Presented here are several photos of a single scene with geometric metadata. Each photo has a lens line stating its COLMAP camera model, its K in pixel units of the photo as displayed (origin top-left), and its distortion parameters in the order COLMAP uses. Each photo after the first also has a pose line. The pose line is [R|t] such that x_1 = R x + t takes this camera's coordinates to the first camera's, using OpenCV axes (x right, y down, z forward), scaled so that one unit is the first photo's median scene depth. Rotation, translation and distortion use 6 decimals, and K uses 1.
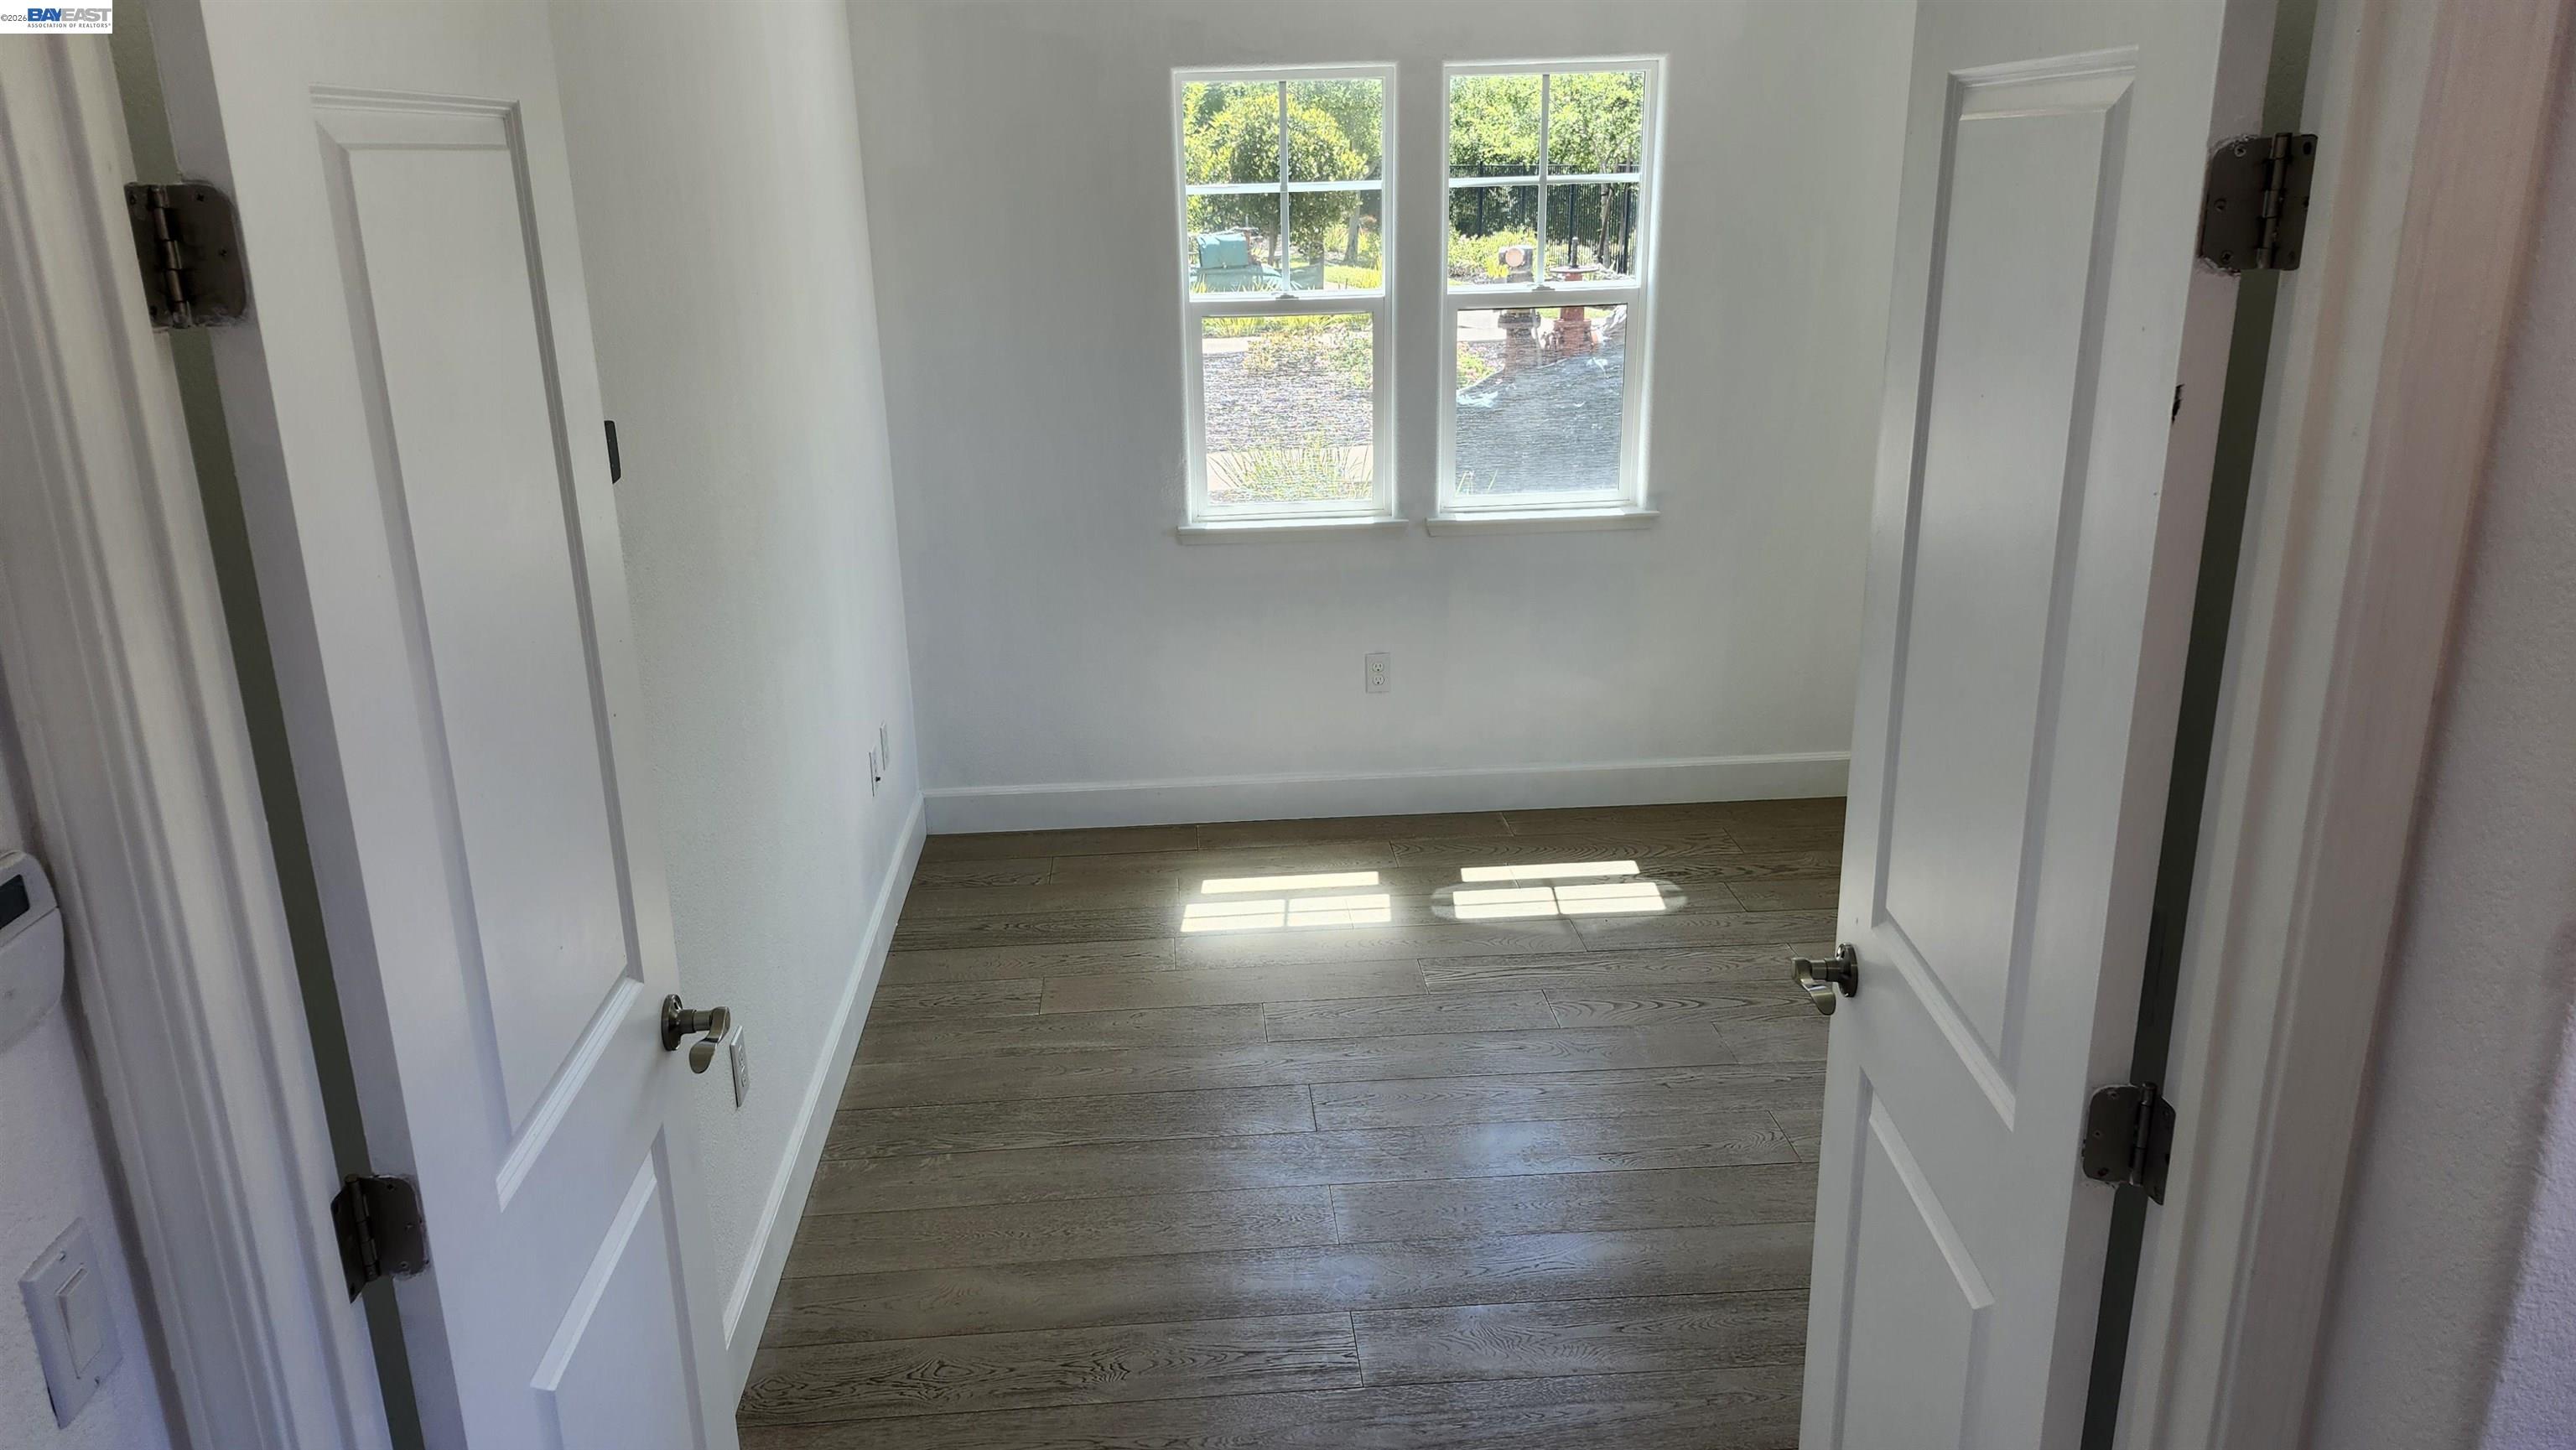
lens RADIAL K [[1780.8, 0, 1269.0], [0, 1780.8, 720.6], [0, 0, 1]] dist [0.133124, -0.199847]
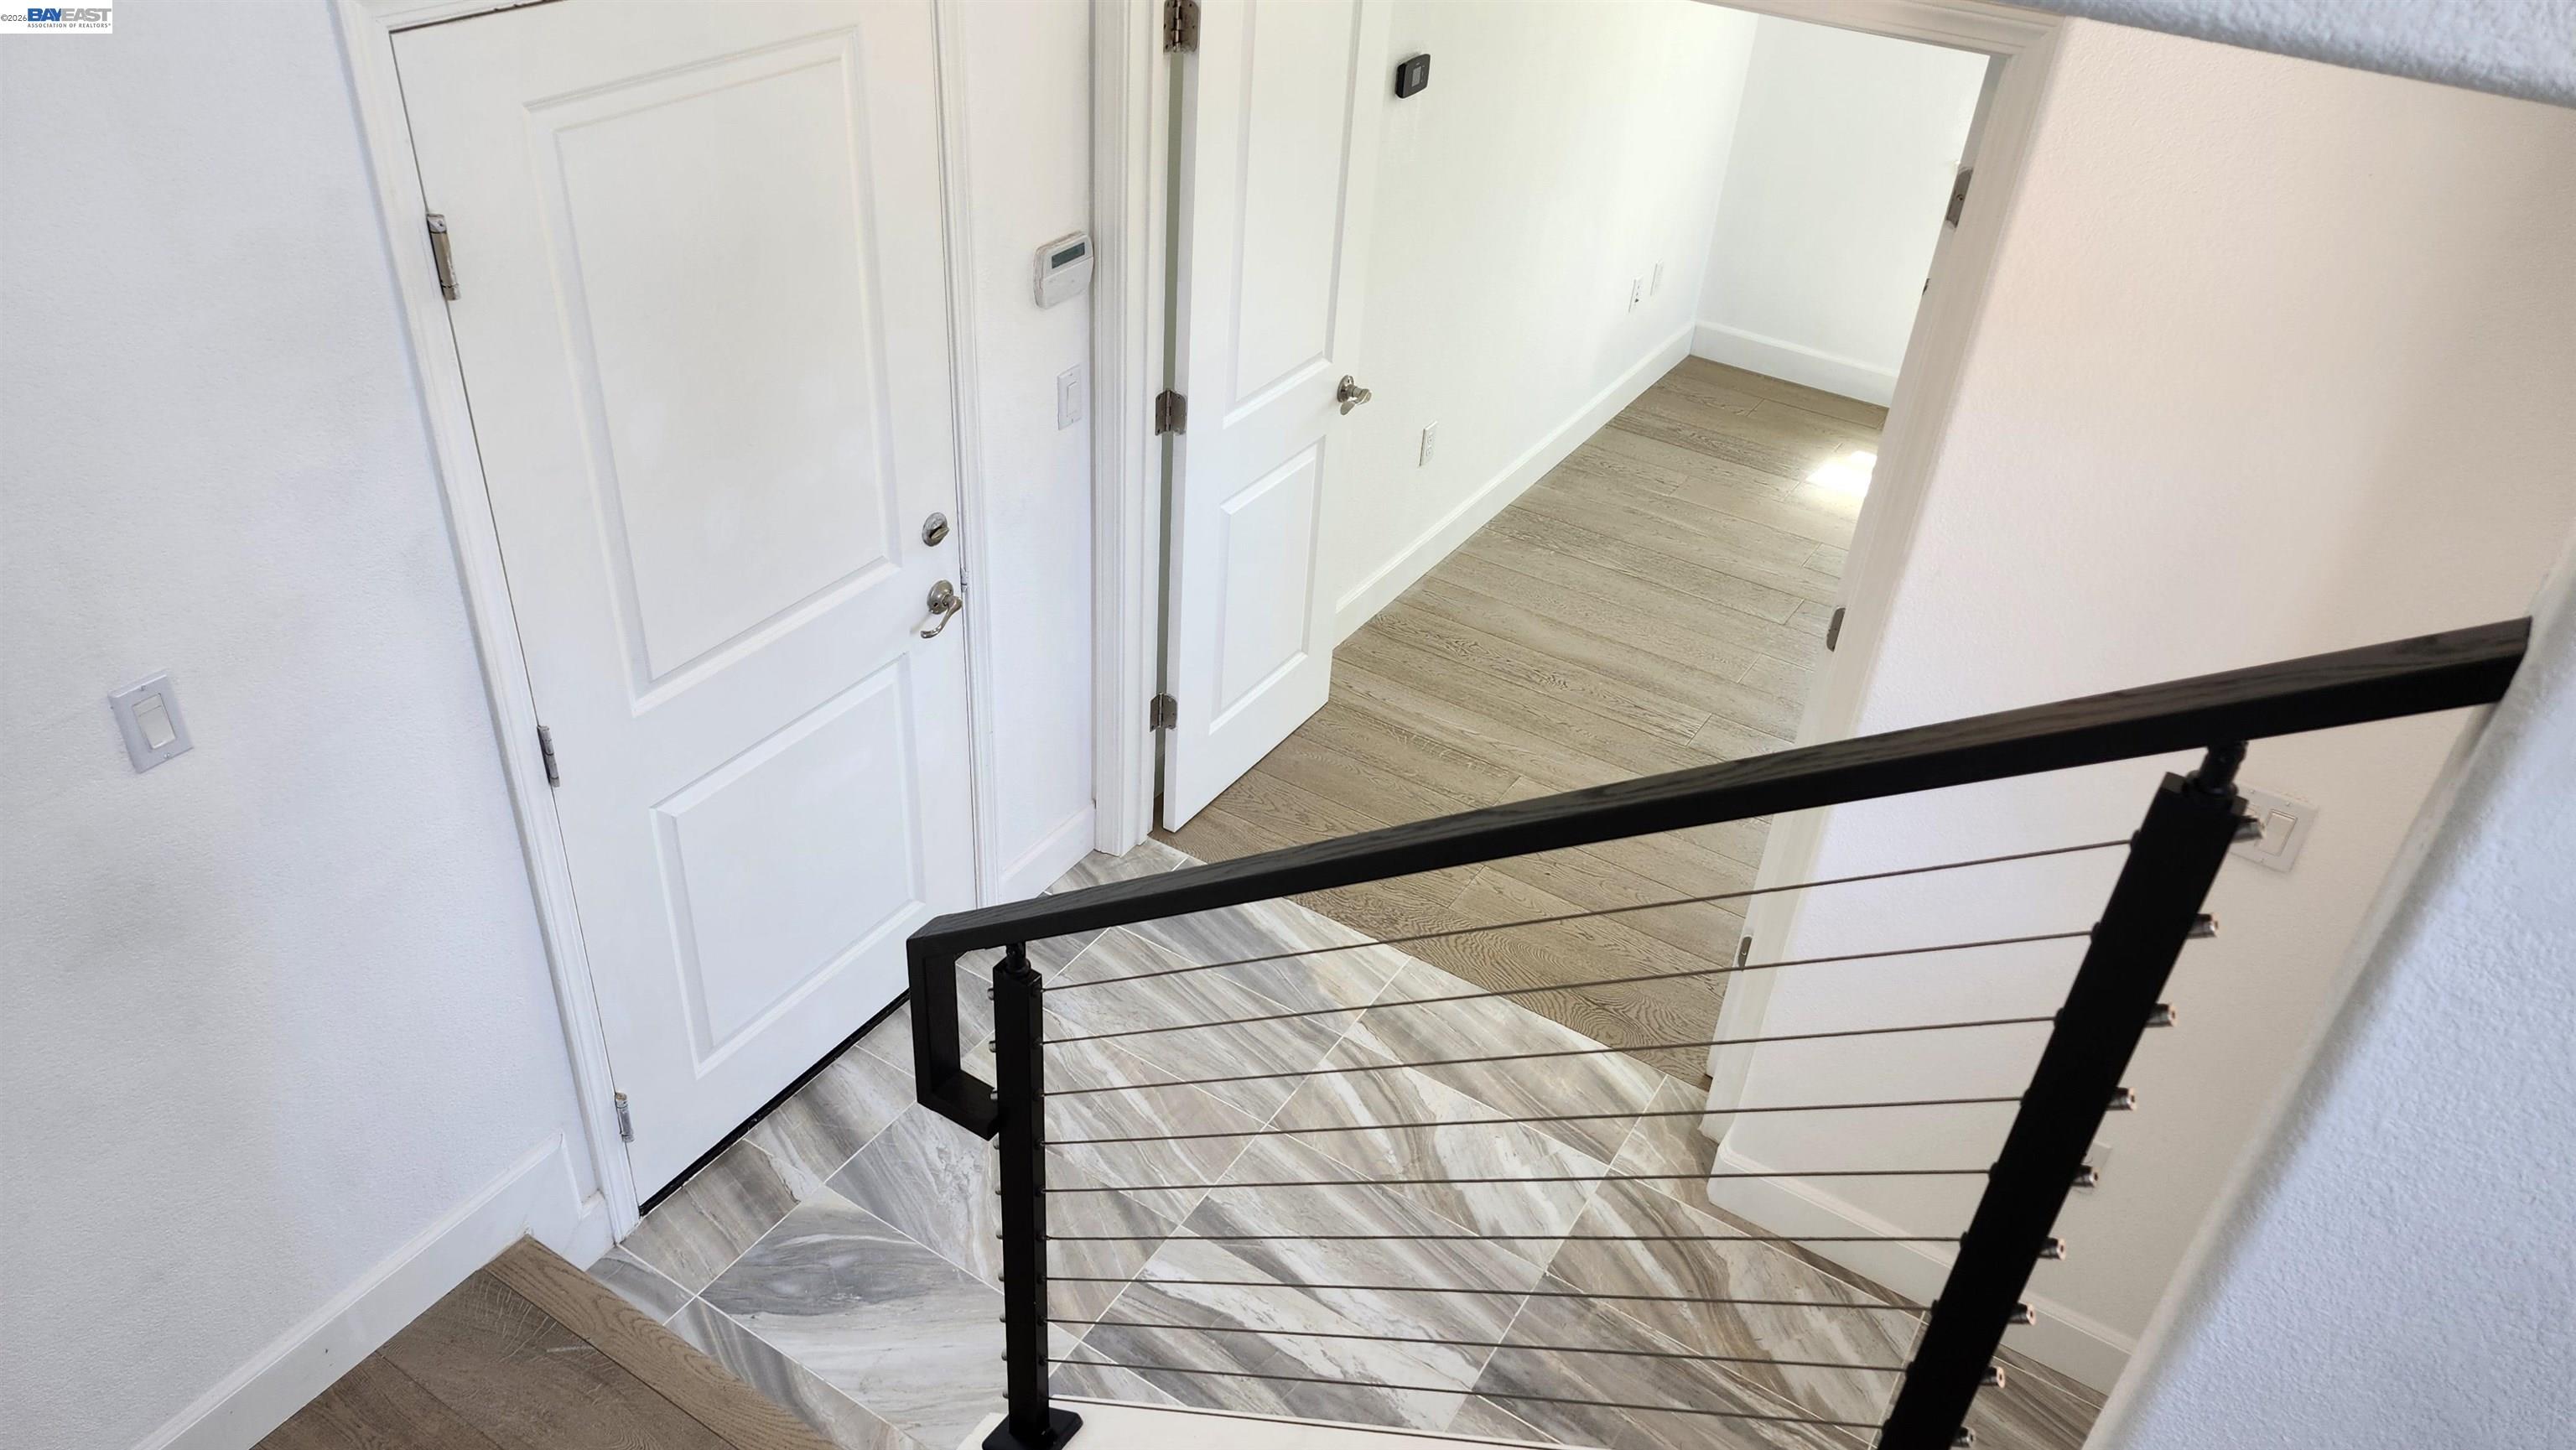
lens RADIAL K [[1780.8, 0, 1269.0], [0, 1780.8, 720.6], [0, 0, 1]] dist [0.133124, -0.199847]
pose [[0.804641, 0.388373, -0.449132, 0.302027], [-0.250786, 0.907931, 0.335810, -0.068736], [0.538200, -0.157570, 0.827957, -0.356649]]
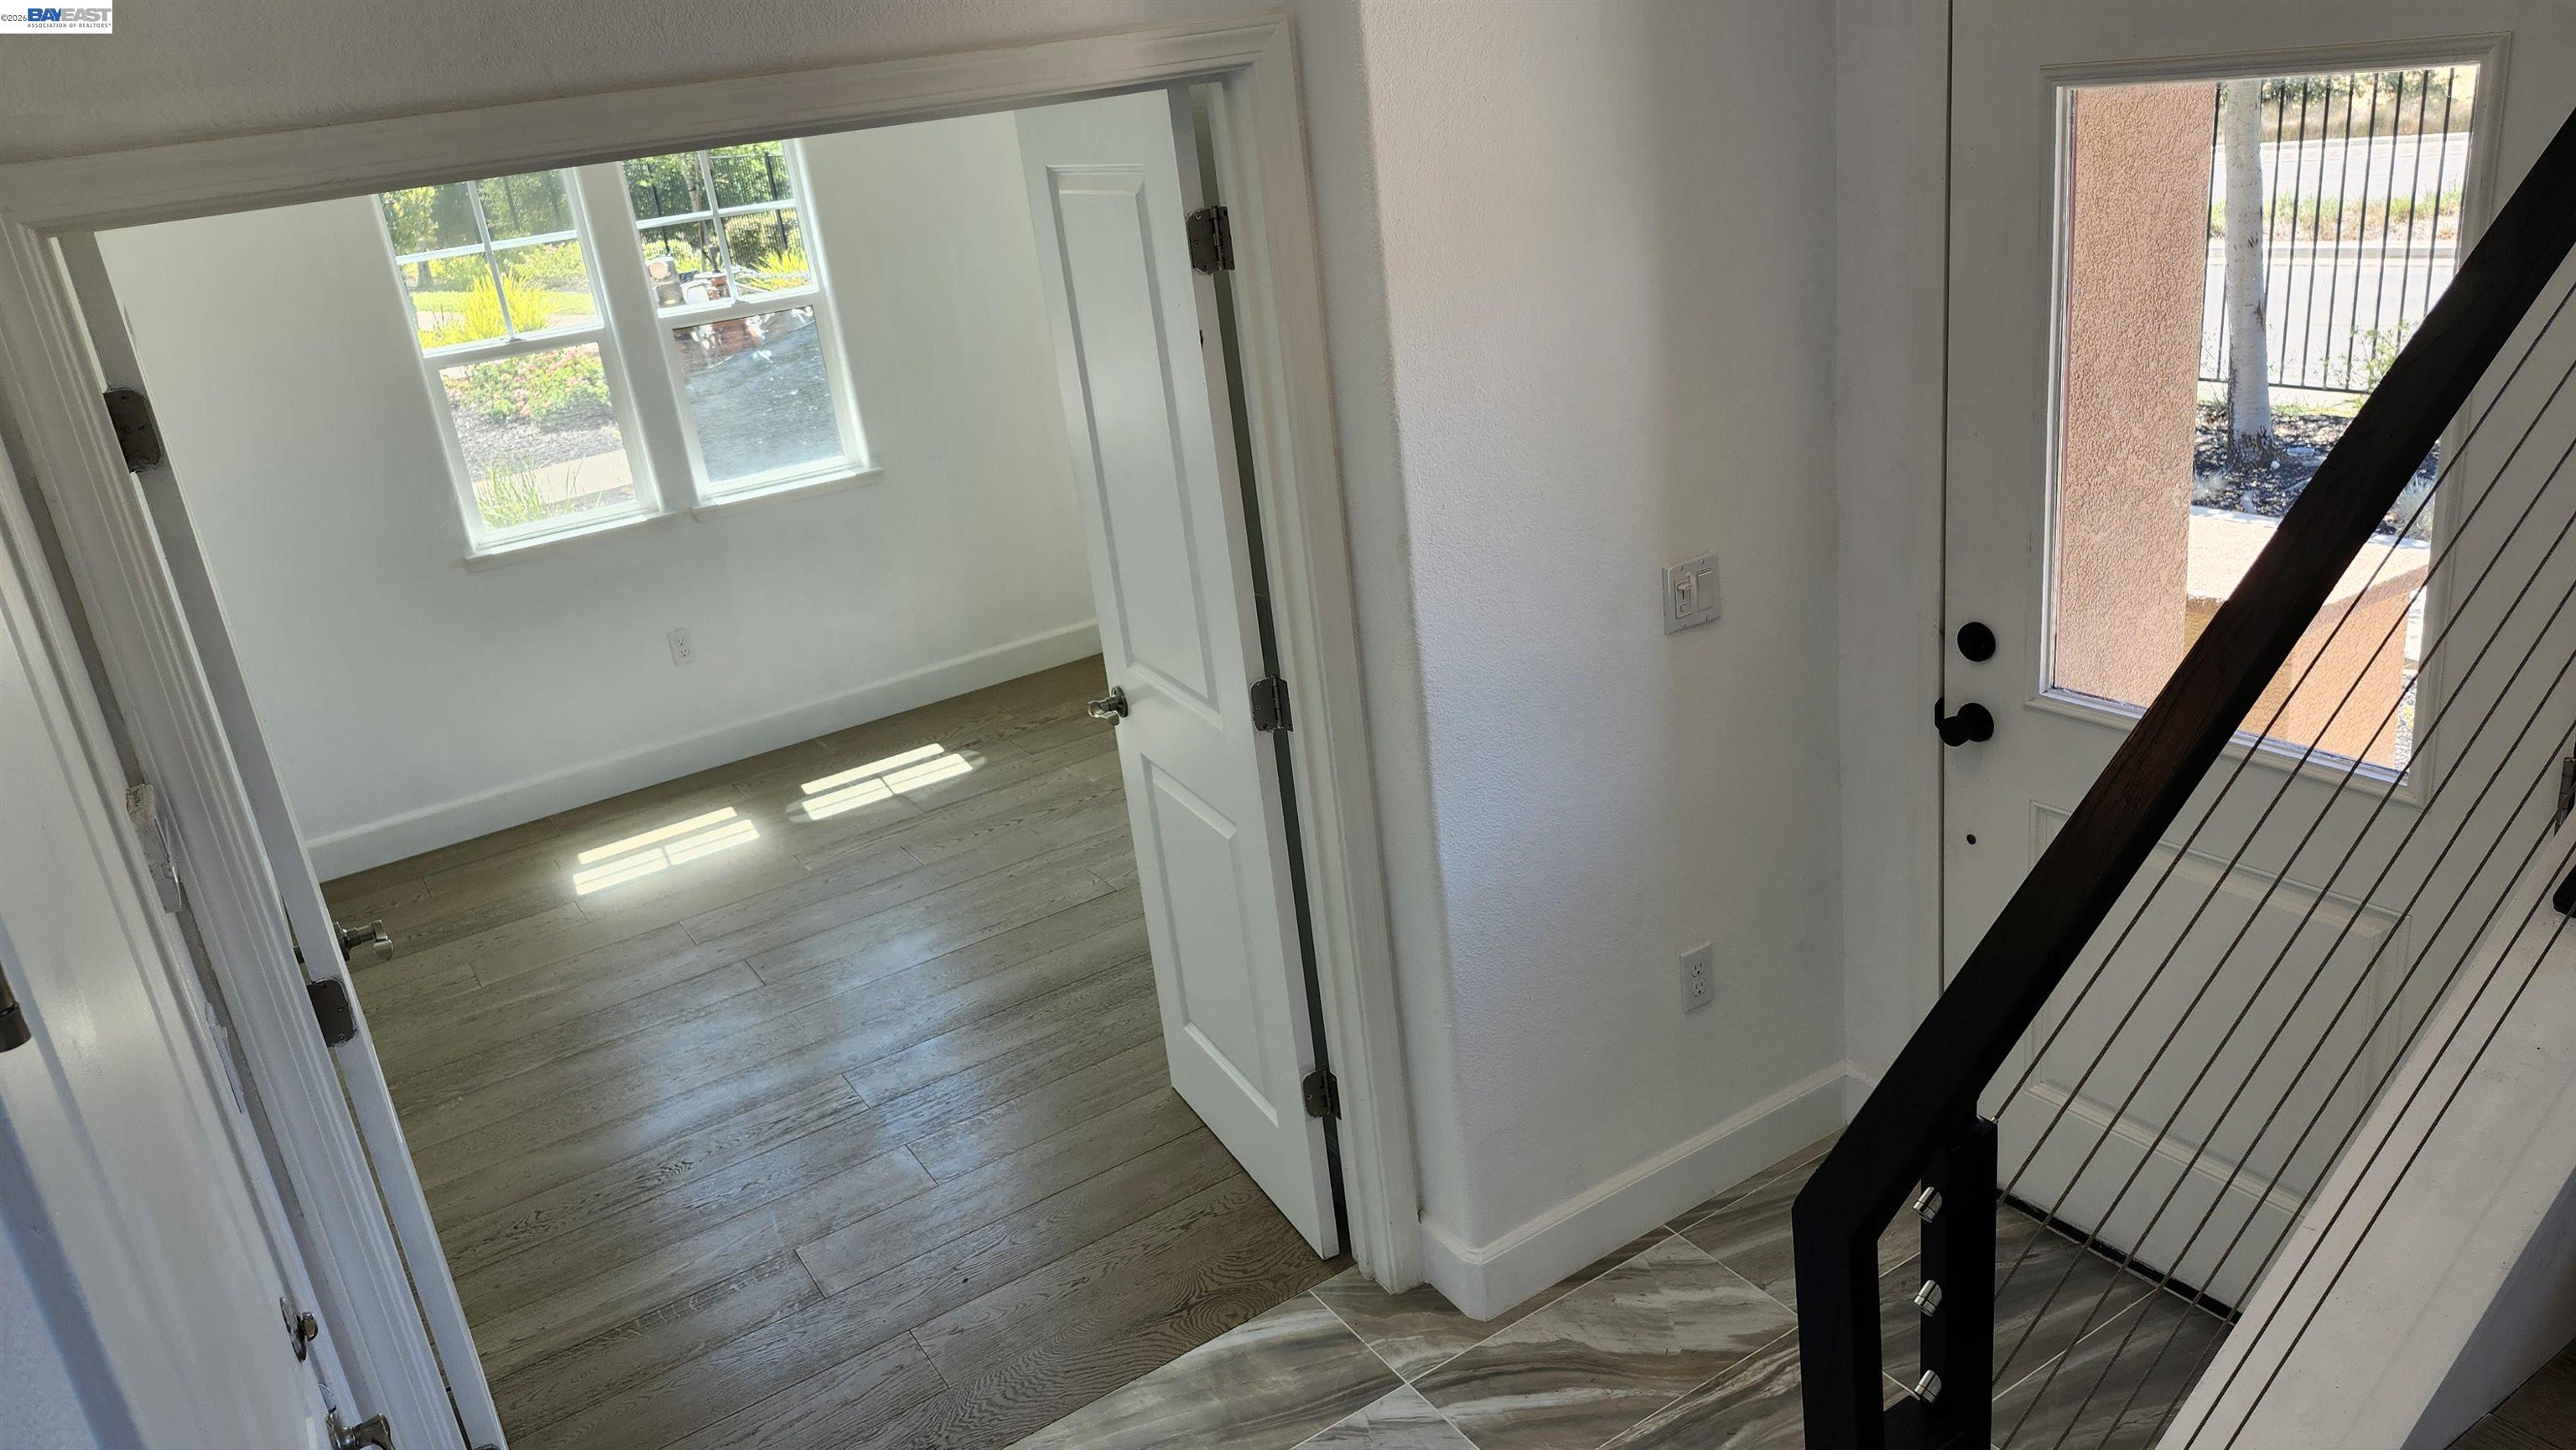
lens RADIAL K [[1780.8, 0, 1269.0], [0, 1780.8, 720.6], [0, 0, 1]] dist [0.133124, -0.199847]
pose [[0.878269, -0.244533, 0.410910, -0.111460], [0.238823, 0.968812, 0.066085, 0.038564], [-0.414254, 0.040095, 0.909278, -0.256161]]
